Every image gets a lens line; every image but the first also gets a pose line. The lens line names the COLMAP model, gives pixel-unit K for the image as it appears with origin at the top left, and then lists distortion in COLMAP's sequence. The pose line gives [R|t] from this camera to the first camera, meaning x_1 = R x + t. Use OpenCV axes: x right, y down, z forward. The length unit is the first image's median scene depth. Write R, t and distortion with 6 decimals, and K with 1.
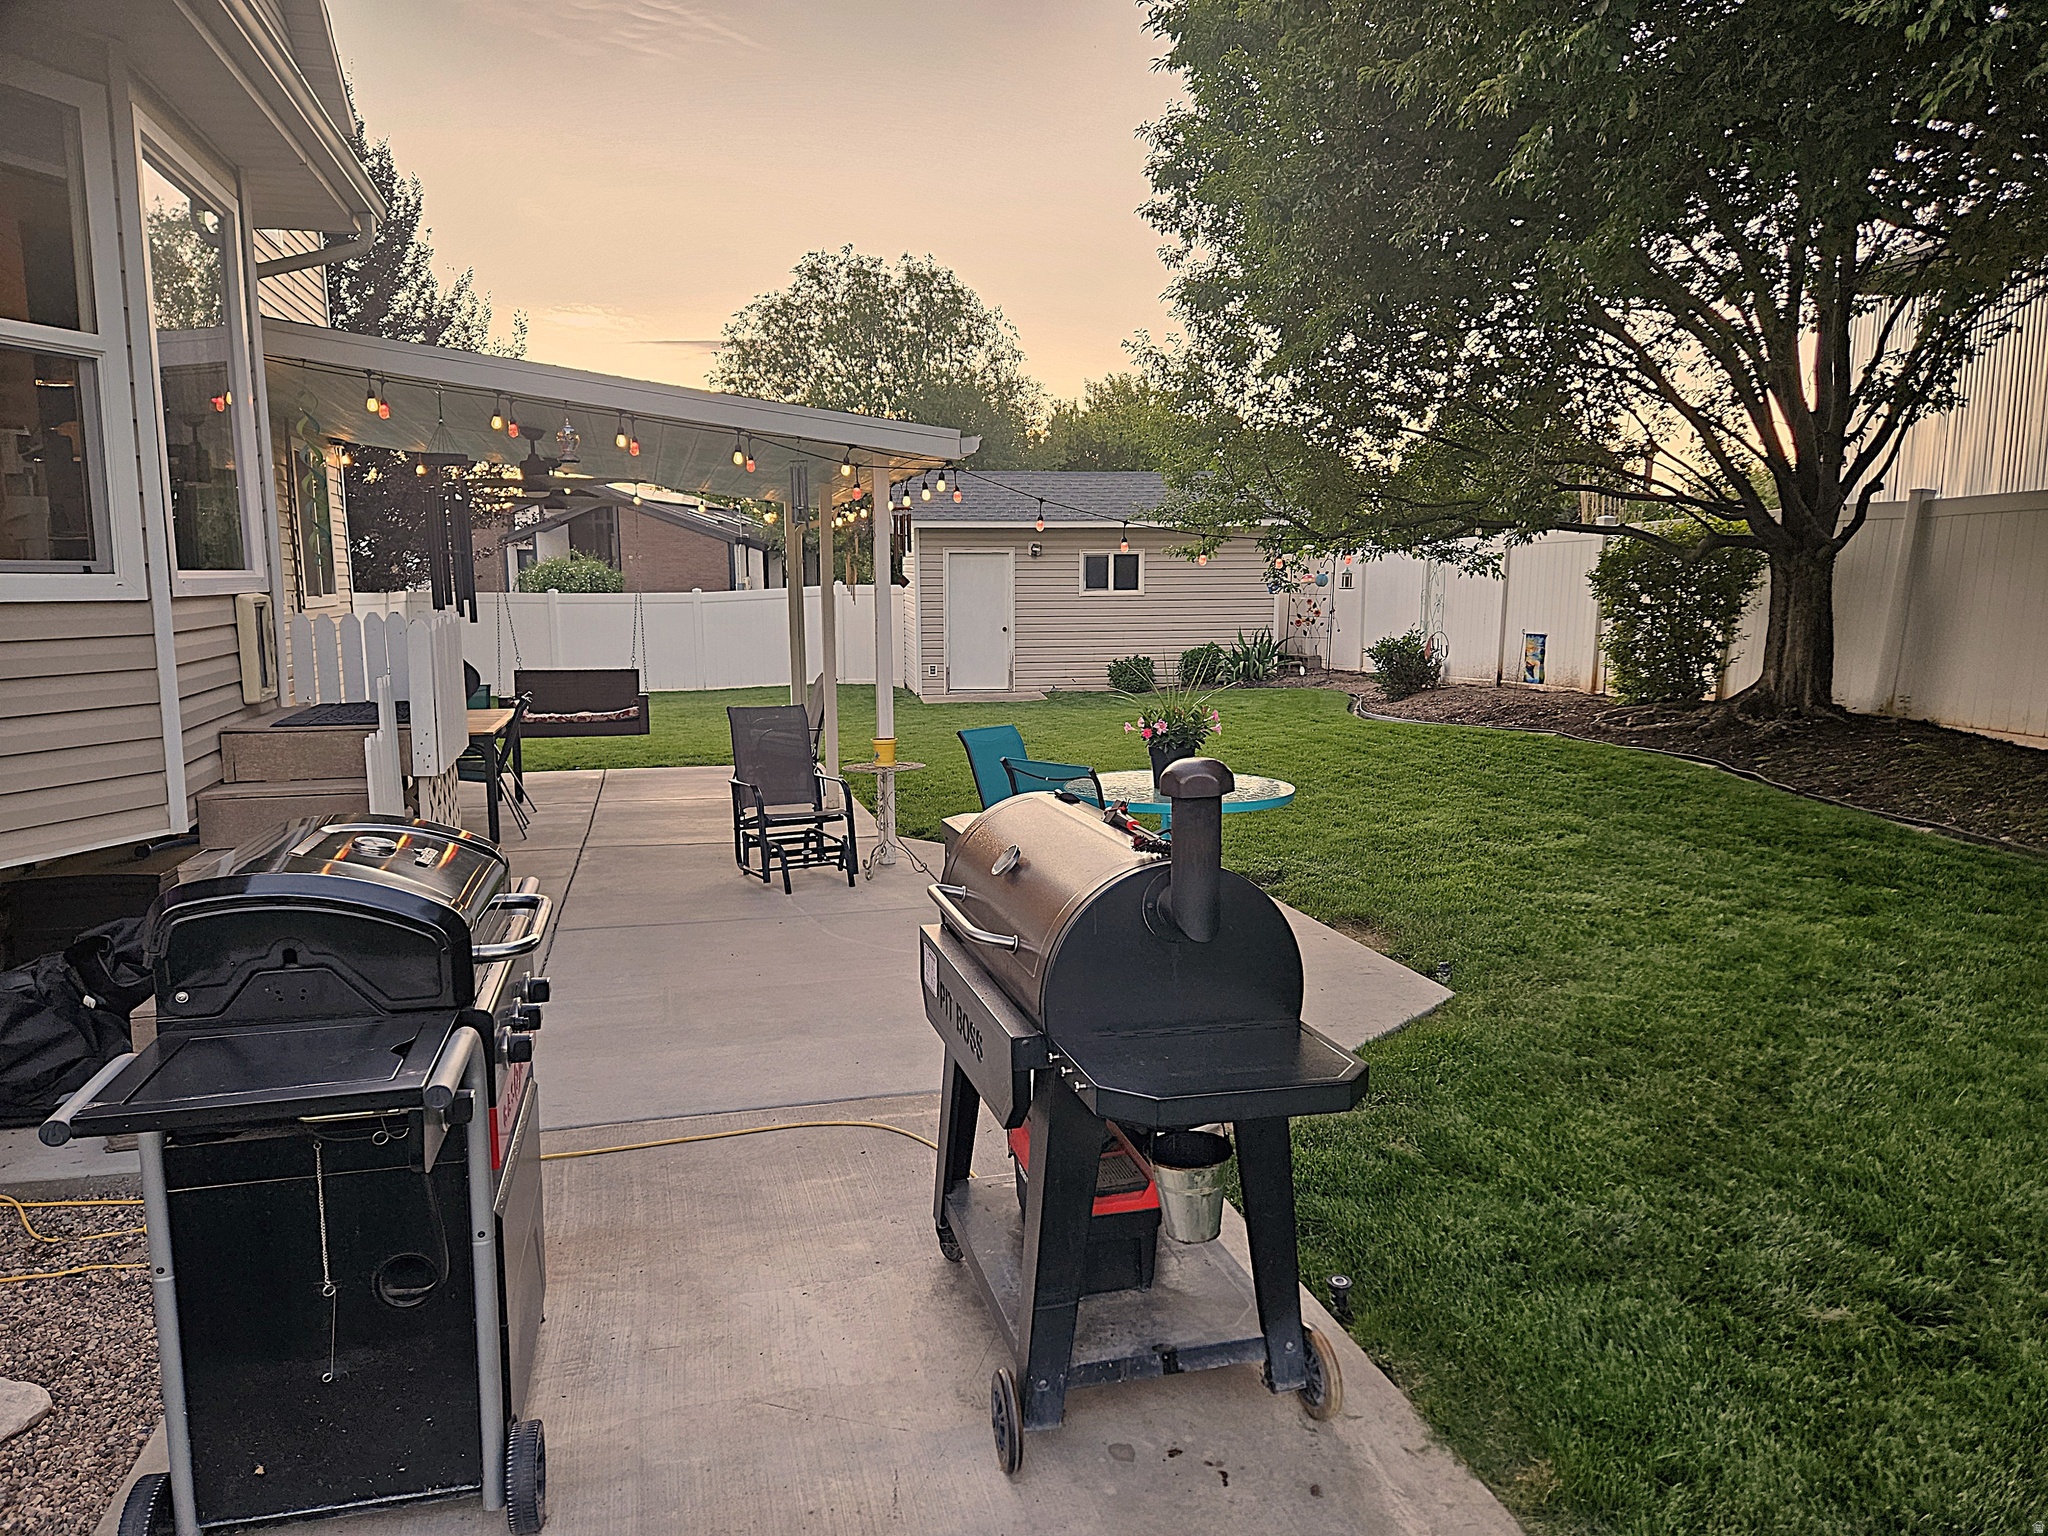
lens RADIAL K [[1357.4, 0, 1012.0], [0, 1357.4, 765.1], [0, 0, 1]] dist [0.097520, -0.074292]
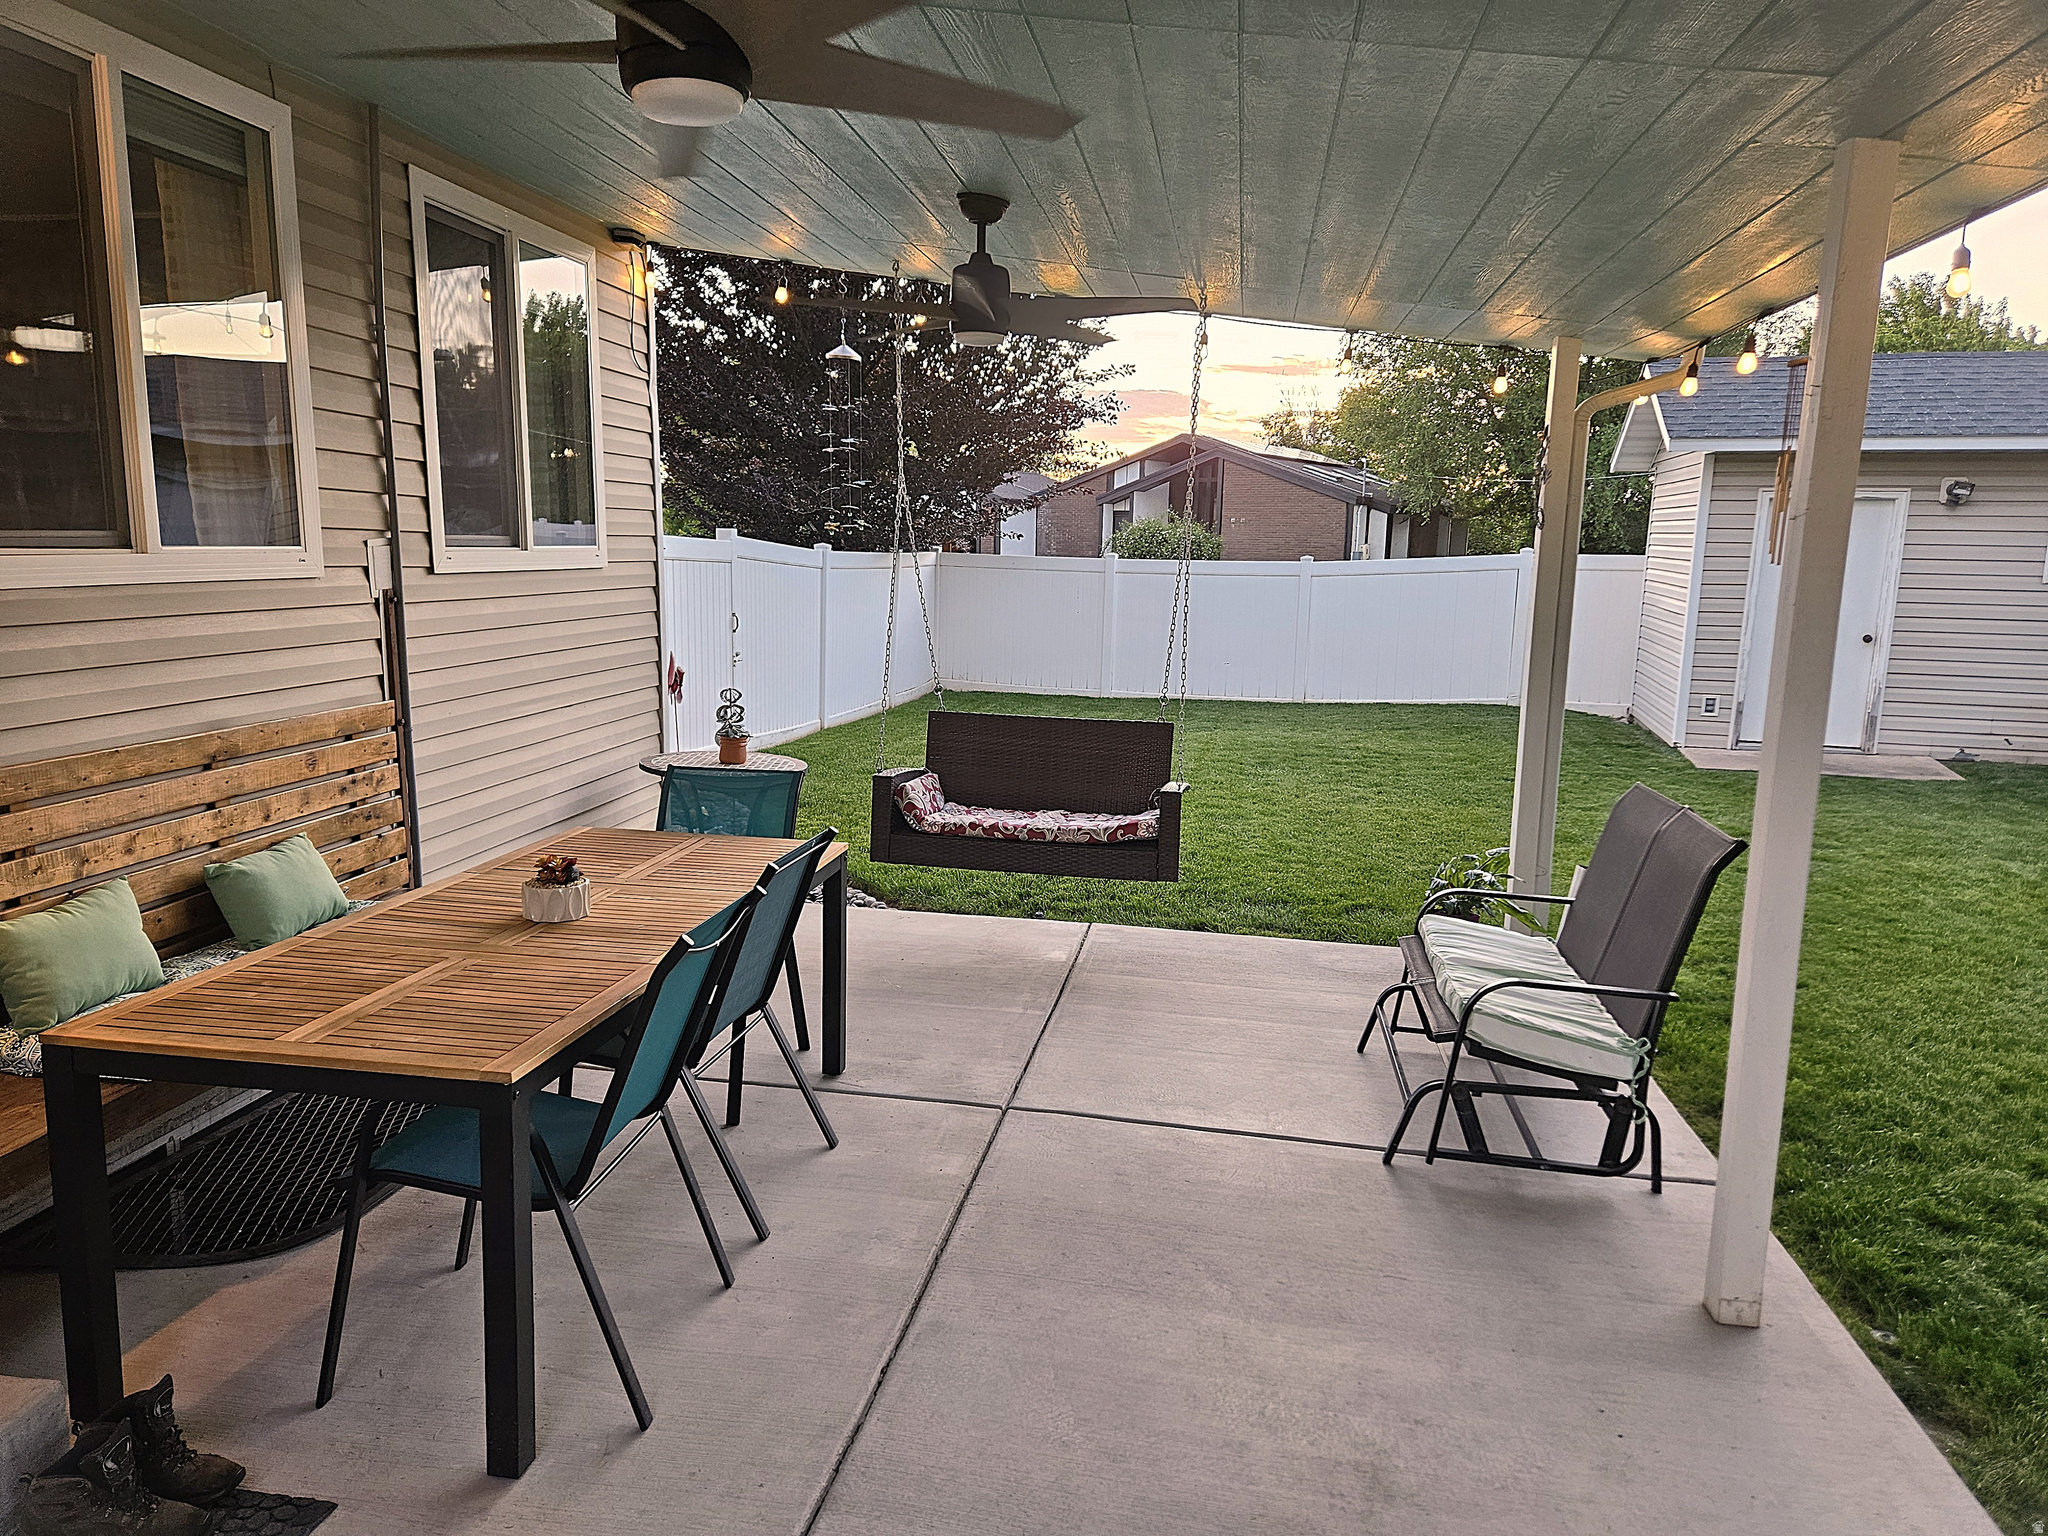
lens RADIAL K [[1357.4, 0, 1012.0], [0, 1357.4, 765.1], [0, 0, 1]] dist [0.097520, -0.074292]
pose [[0.907477, 0.090265, -0.410289, -0.082586], [-0.081488, 0.995916, 0.038869, -0.043403], [0.412122, -0.001839, 0.911127, 0.348676]]
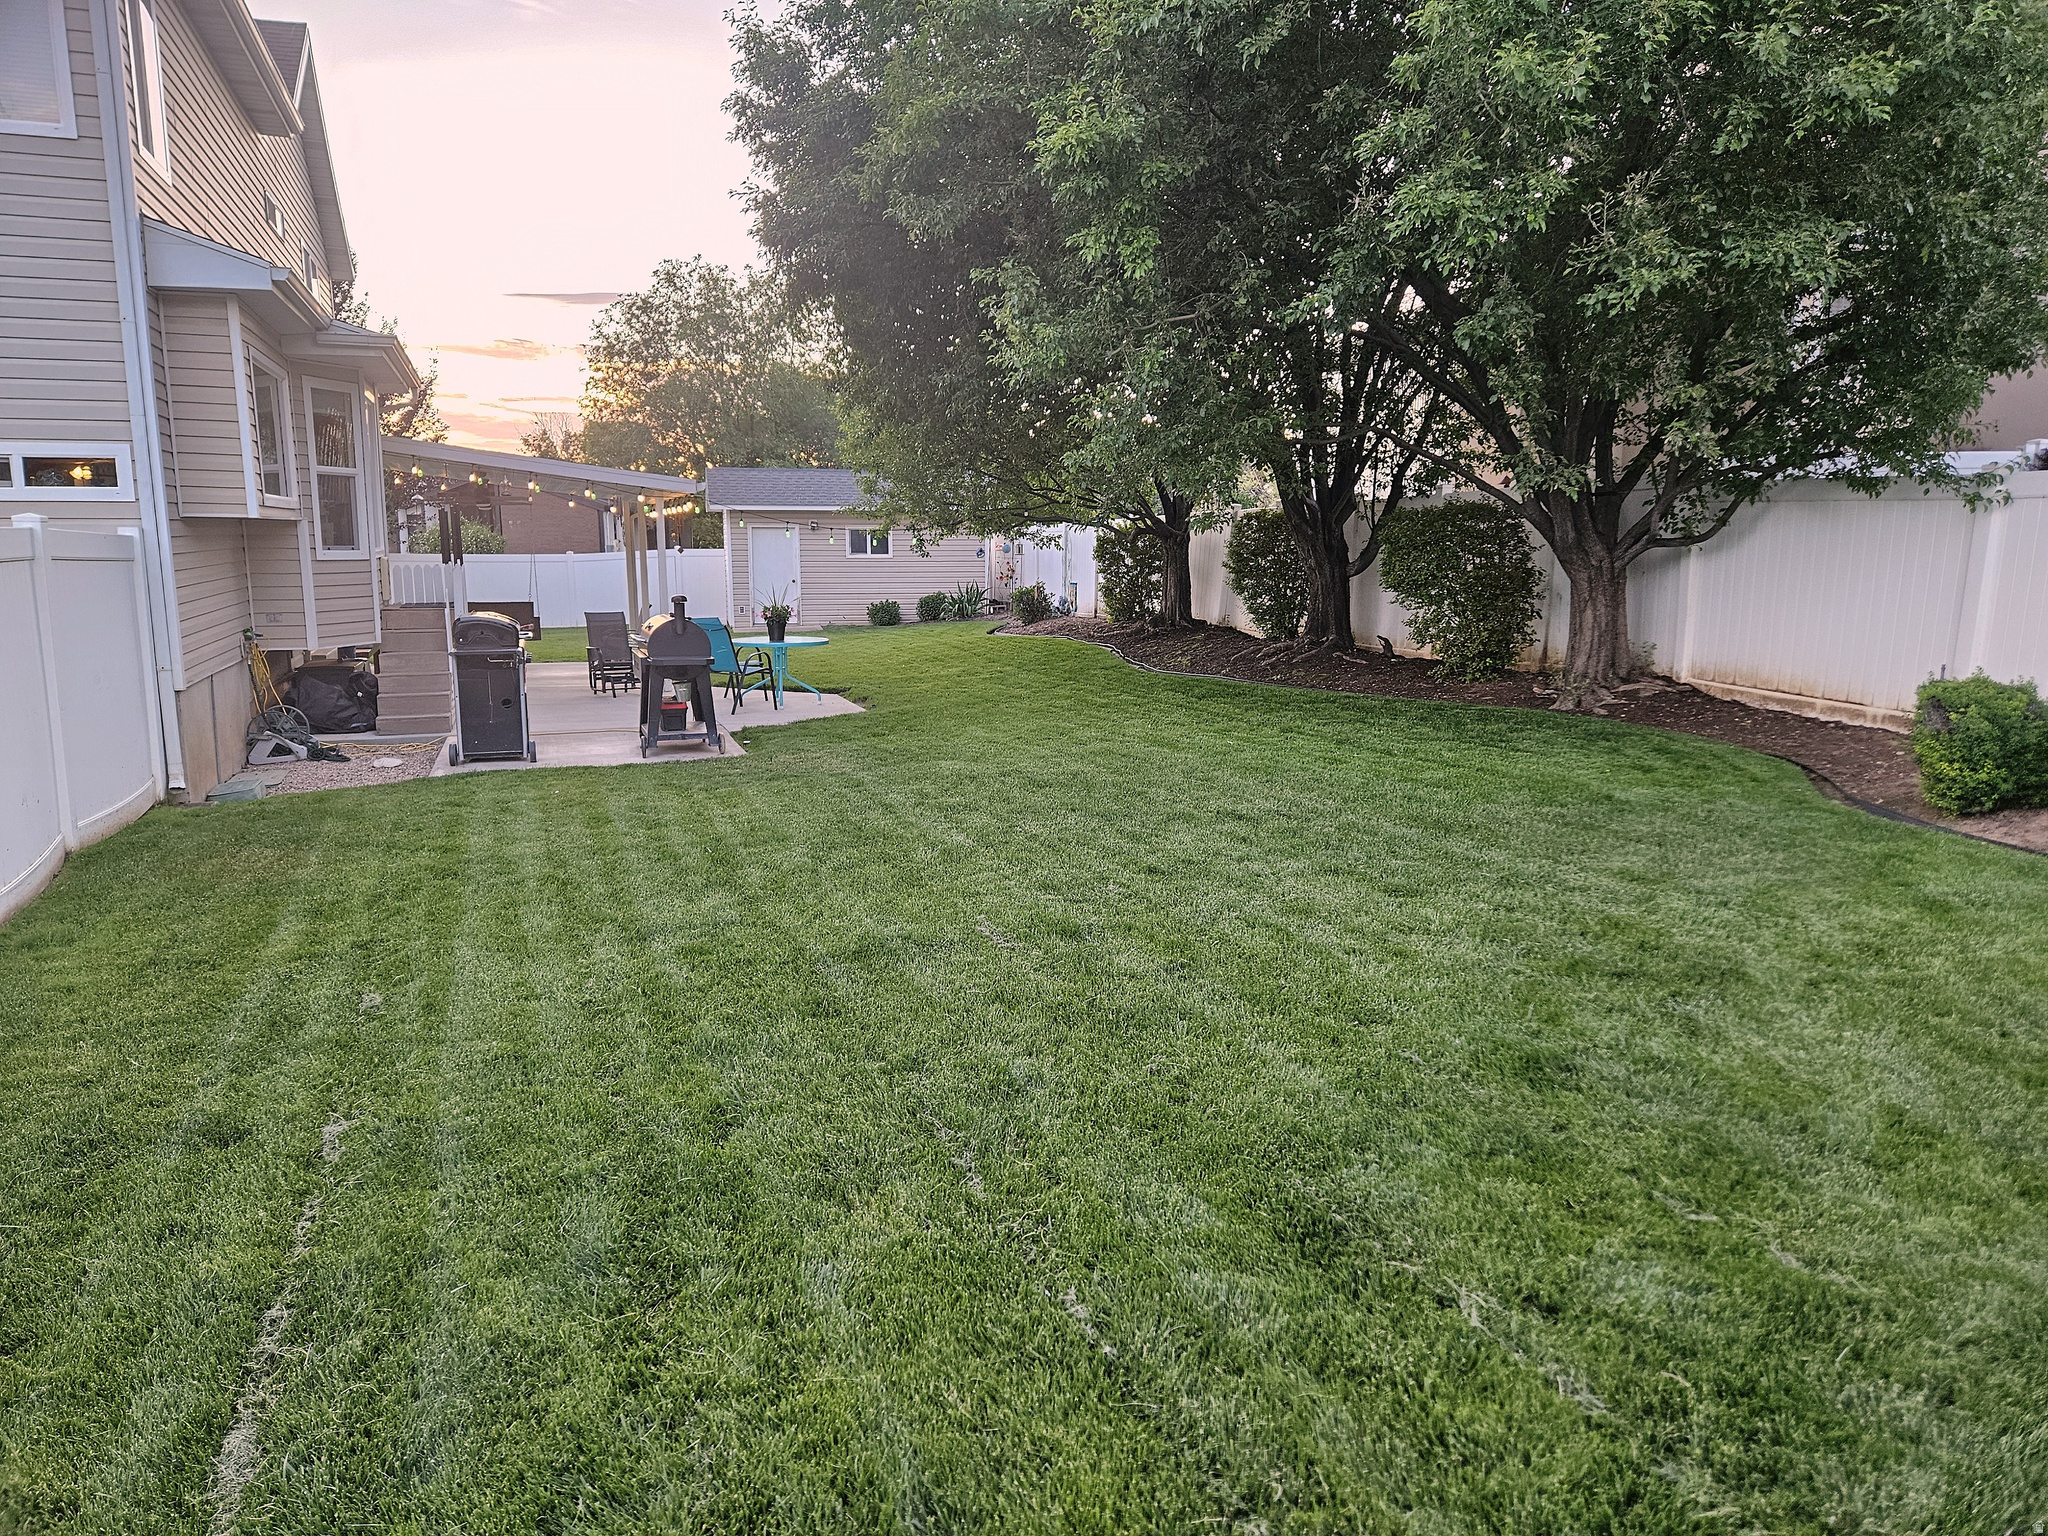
lens RADIAL K [[1357.4, 0, 1012.0], [0, 1357.4, 765.1], [0, 0, 1]] dist [0.097520, -0.074292]
pose [[0.996722, -0.010656, 0.080194, 0.105335], [0.008421, 0.999568, 0.028156, 0.053451], [-0.080460, -0.027389, 0.996381, -0.442440]]
